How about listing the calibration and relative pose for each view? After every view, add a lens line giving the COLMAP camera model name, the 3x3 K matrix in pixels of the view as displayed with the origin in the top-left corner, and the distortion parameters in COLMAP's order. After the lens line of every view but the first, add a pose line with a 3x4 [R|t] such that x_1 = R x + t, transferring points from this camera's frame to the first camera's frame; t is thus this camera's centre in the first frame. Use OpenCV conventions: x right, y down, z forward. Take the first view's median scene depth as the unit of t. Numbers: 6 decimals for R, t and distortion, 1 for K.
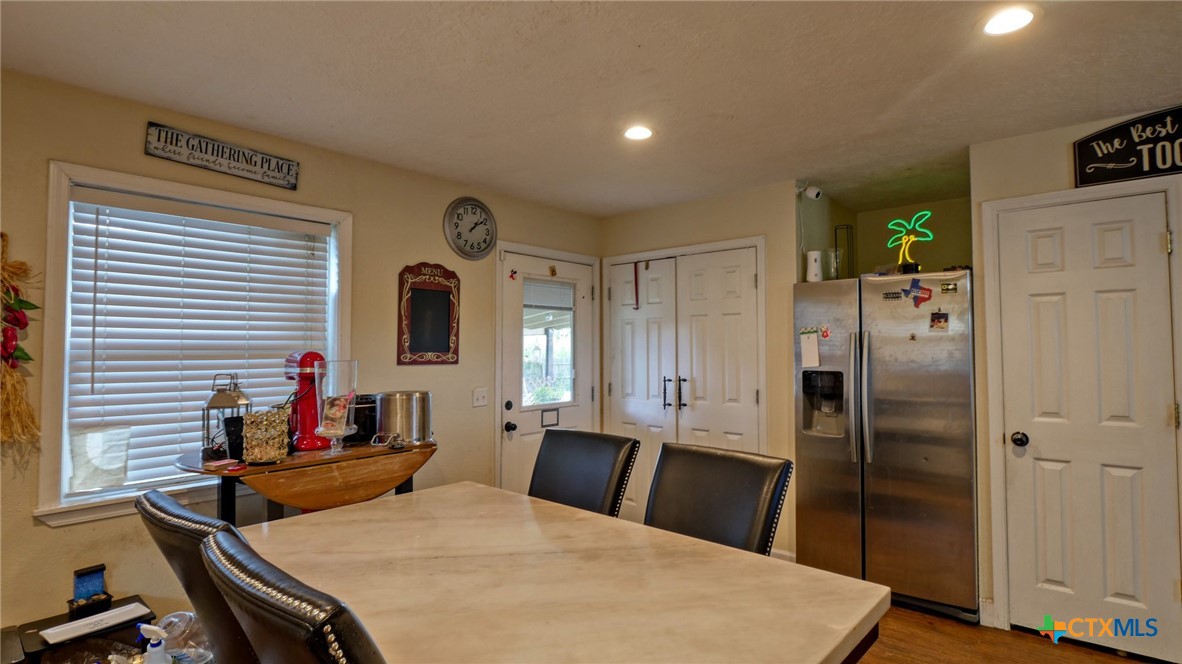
lens RADIAL K [[582.2, 0, 598.4], [0, 582.2, 334.9], [0, 0, 1]] dist [-0.001821, -0.000432]
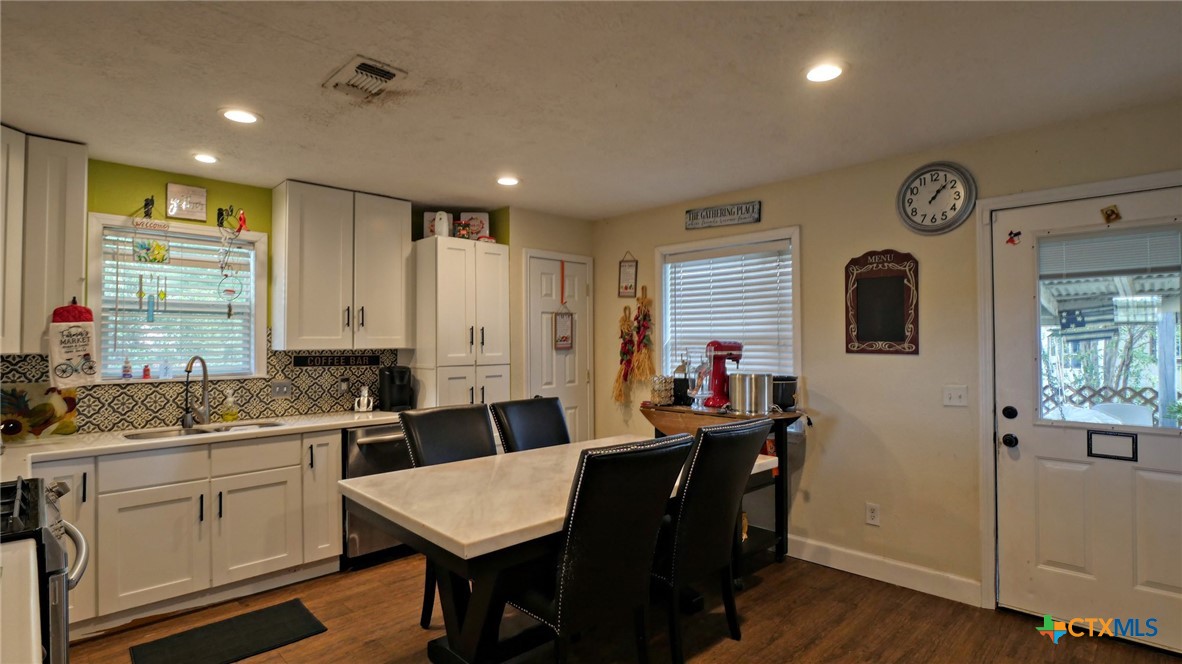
lens RADIAL K [[582.2, 0, 596.3], [0, 582.2, 333.8], [0, 0, 1]] dist [-0.001821, -0.000432]
pose [[-0.073525, -0.005564, -0.997278, 0.718909], [0.027423, 0.999595, -0.007599, 0.011334], [0.996916, -0.027907, -0.073342, 0.589736]]
